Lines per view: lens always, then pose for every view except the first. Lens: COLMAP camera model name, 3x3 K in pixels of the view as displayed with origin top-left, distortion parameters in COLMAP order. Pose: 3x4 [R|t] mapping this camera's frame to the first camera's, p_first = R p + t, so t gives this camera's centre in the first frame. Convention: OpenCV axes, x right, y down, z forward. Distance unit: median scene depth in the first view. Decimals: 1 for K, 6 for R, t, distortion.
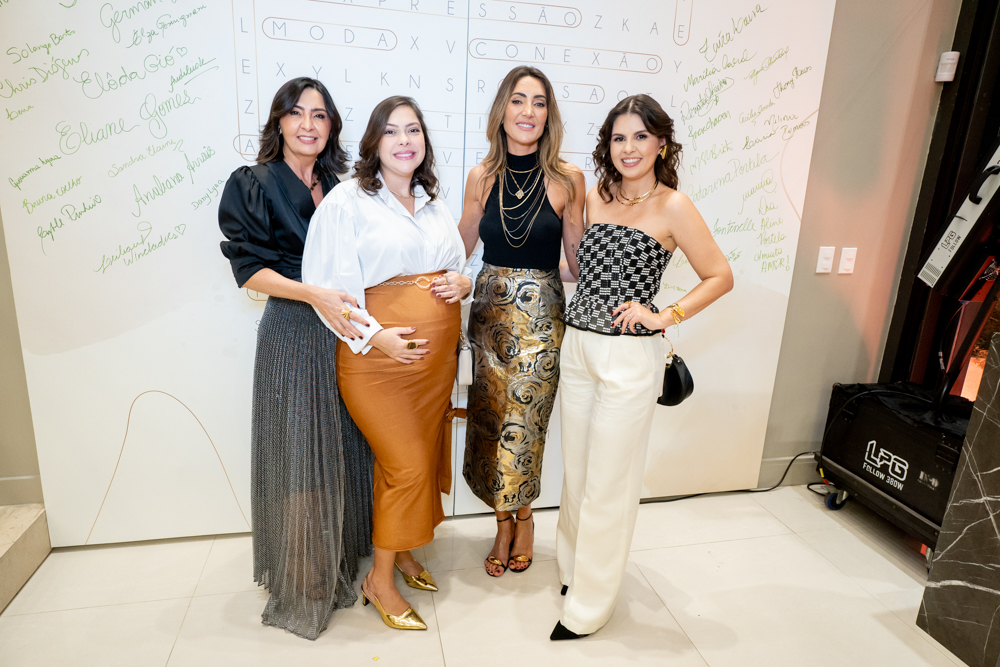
lens RADIAL K [[685.3, 0, 509.9], [0, 685.3, 352.9], [0, 0, 1]] dist [-0.016676, 0.022466]
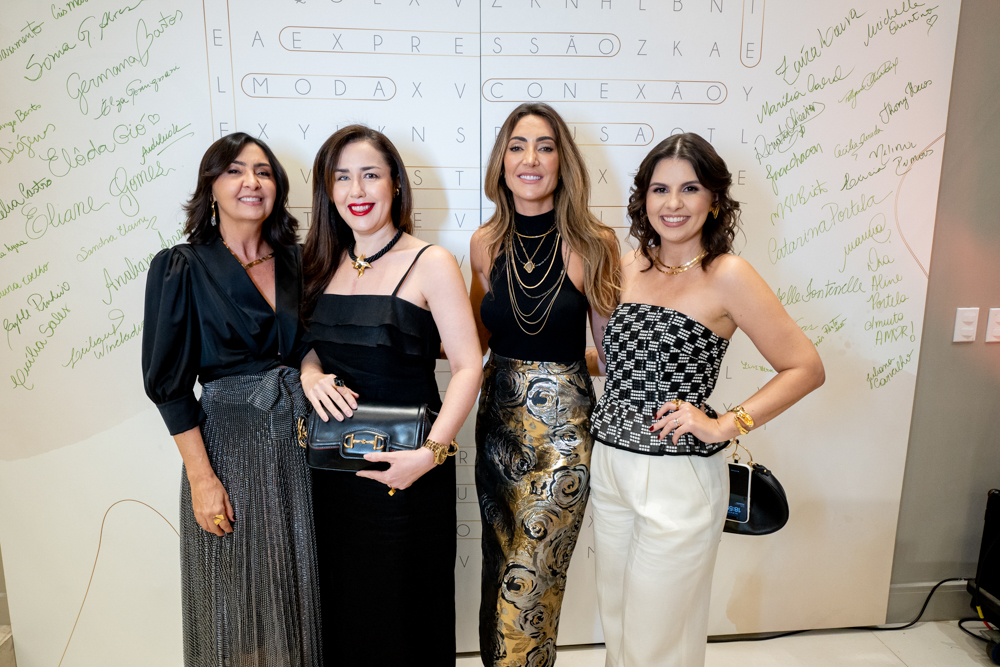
lens RADIAL K [[685.3, 0, 496.2], [0, 685.3, 342.7], [0, 0, 1]] dist [-0.016676, 0.022466]
pose [[0.986000, -0.018780, -0.165685, 0.081925], [0.004636, 0.996341, -0.085340, -0.062723], [0.166682, 0.083377, 0.982479, 0.191459]]
